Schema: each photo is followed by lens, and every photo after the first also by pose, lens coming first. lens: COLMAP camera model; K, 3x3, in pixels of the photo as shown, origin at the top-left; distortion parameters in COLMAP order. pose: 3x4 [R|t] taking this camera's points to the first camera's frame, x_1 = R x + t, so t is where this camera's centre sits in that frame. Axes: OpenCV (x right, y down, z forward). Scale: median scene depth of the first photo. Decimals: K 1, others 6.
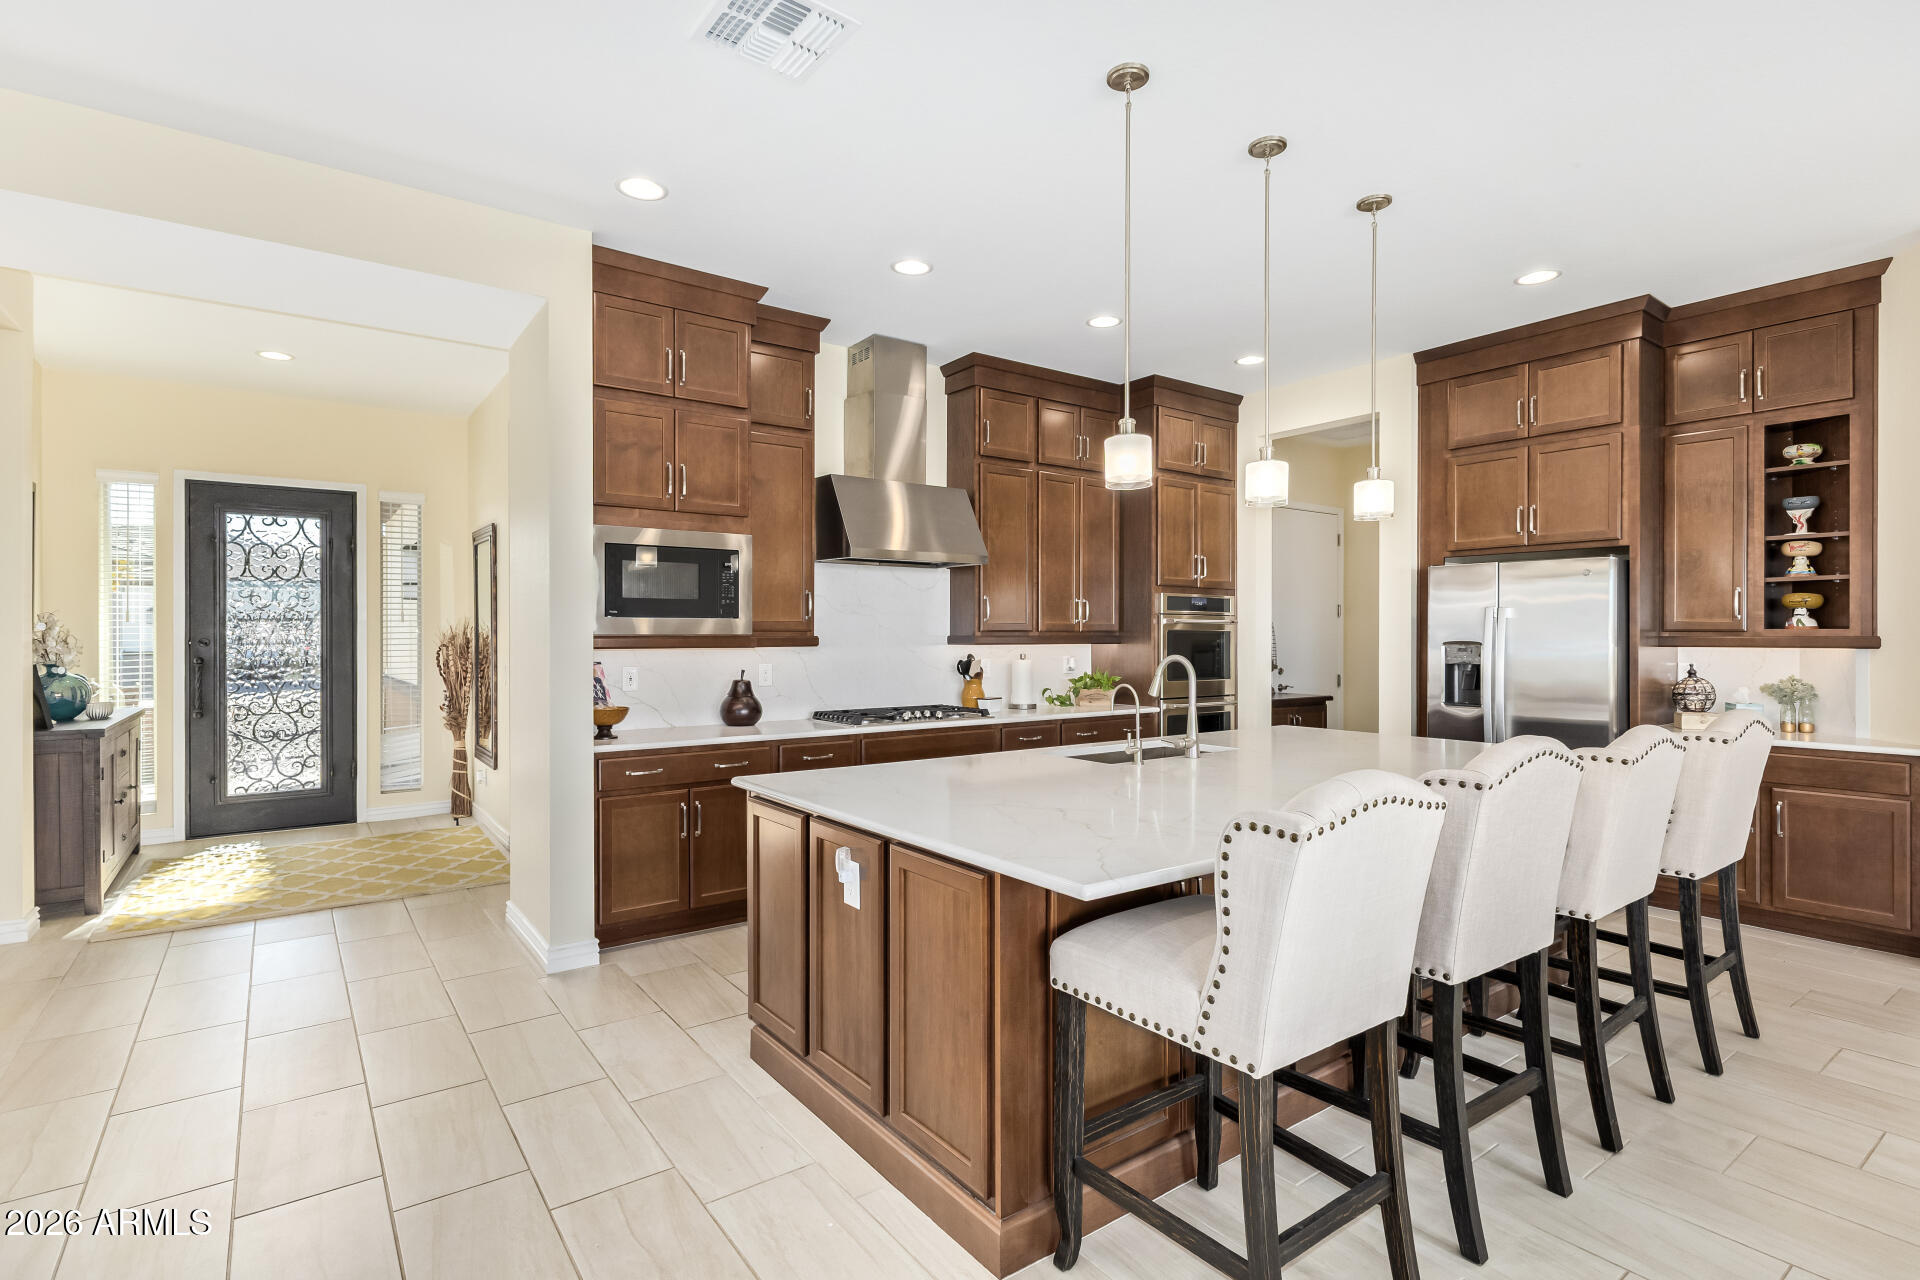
lens RADIAL K [[937.5, 0, 954.0], [0, 937.5, 646.4], [0, 0, 1]] dist [0.008681, -0.002595]
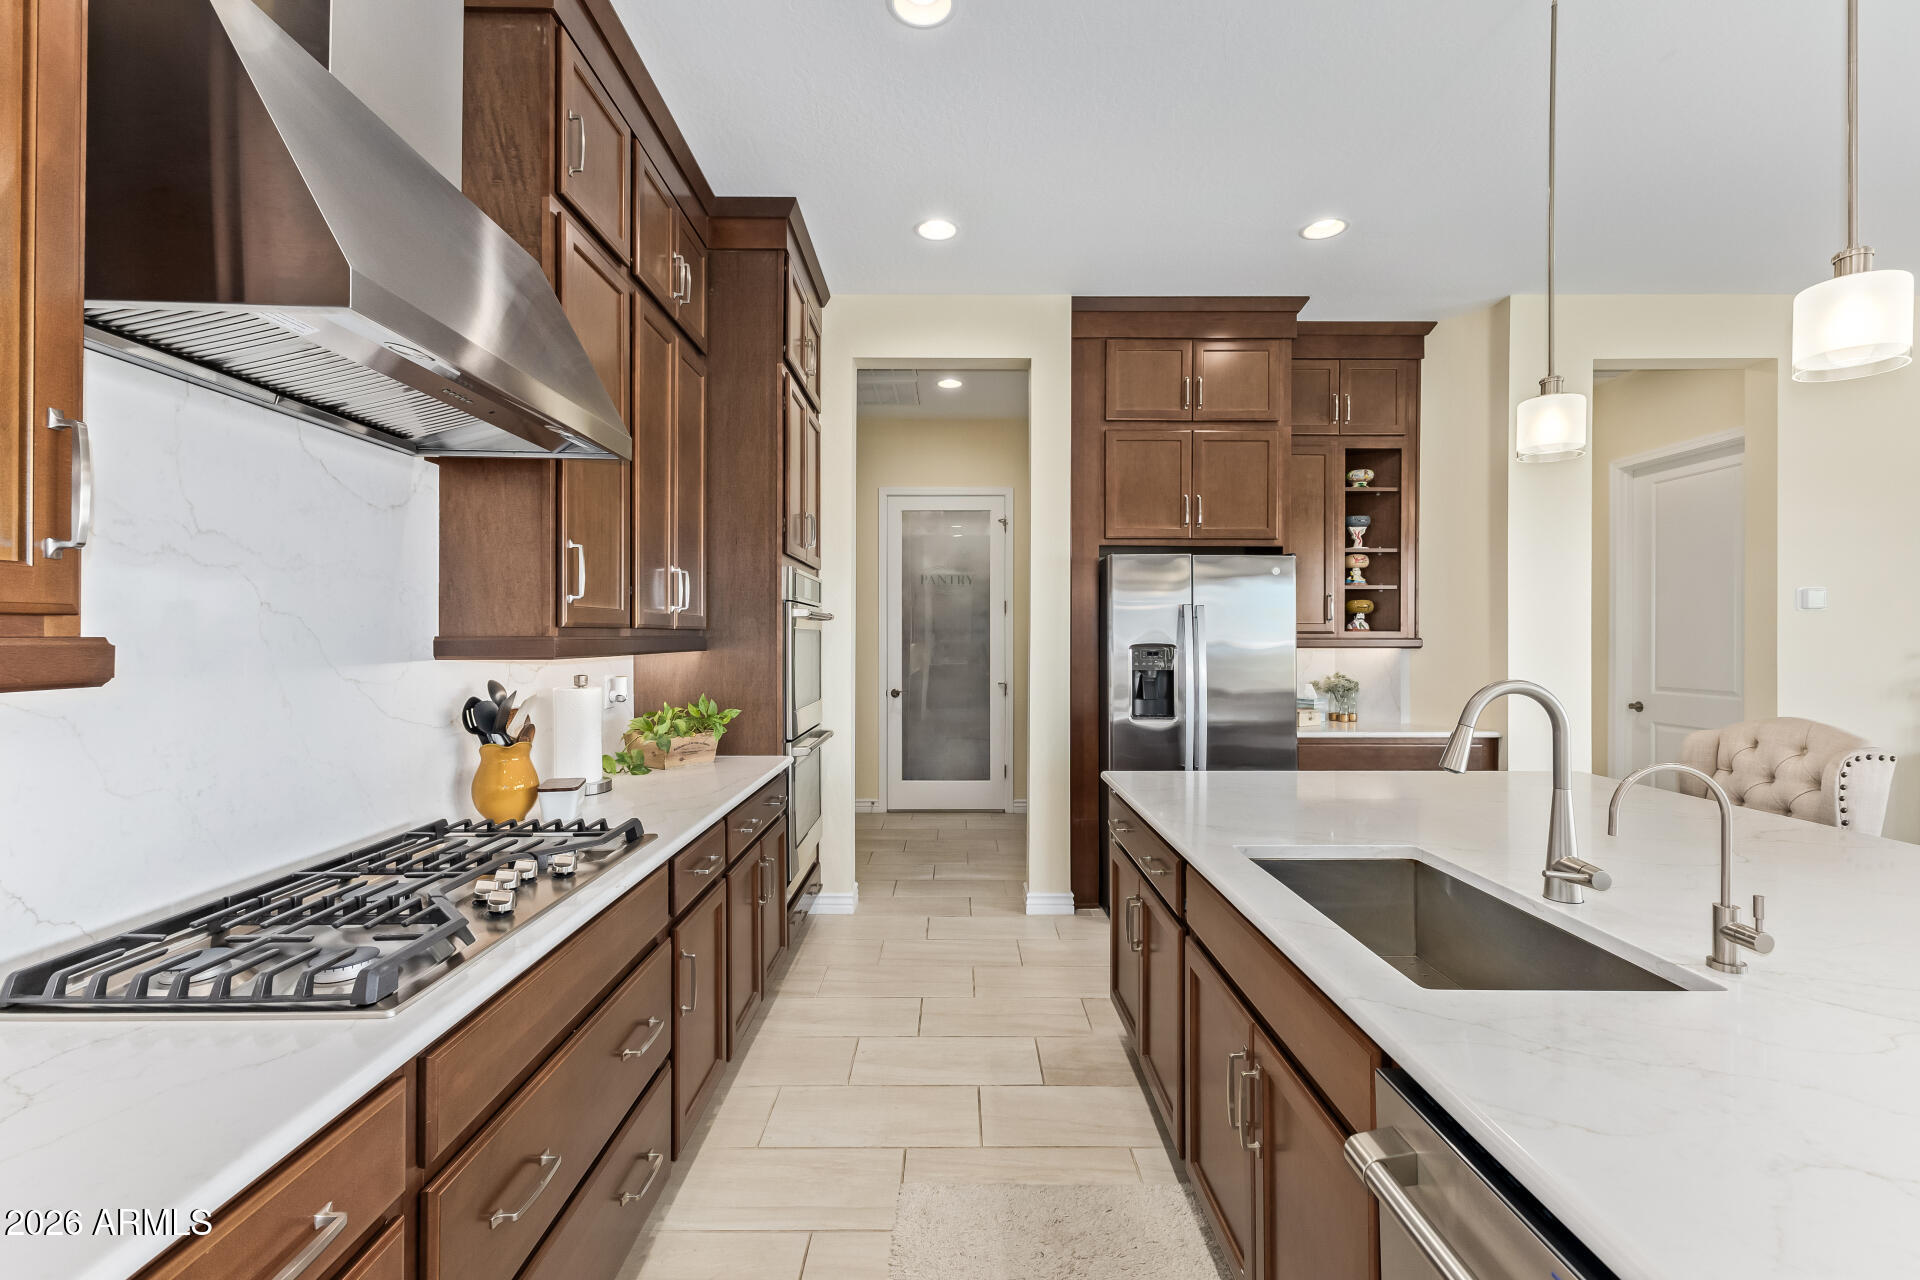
lens RADIAL K [[833.0, 0, 969.1], [0, 833.0, 636.2], [0, 0, 1]] dist [0.018449, -0.004842]
pose [[0.581991, 0.001781, 0.813193, -0.176305], [0.009773, 0.999910, -0.009185, -0.007123], [-0.813136, 0.013293, 0.581922, 0.705394]]
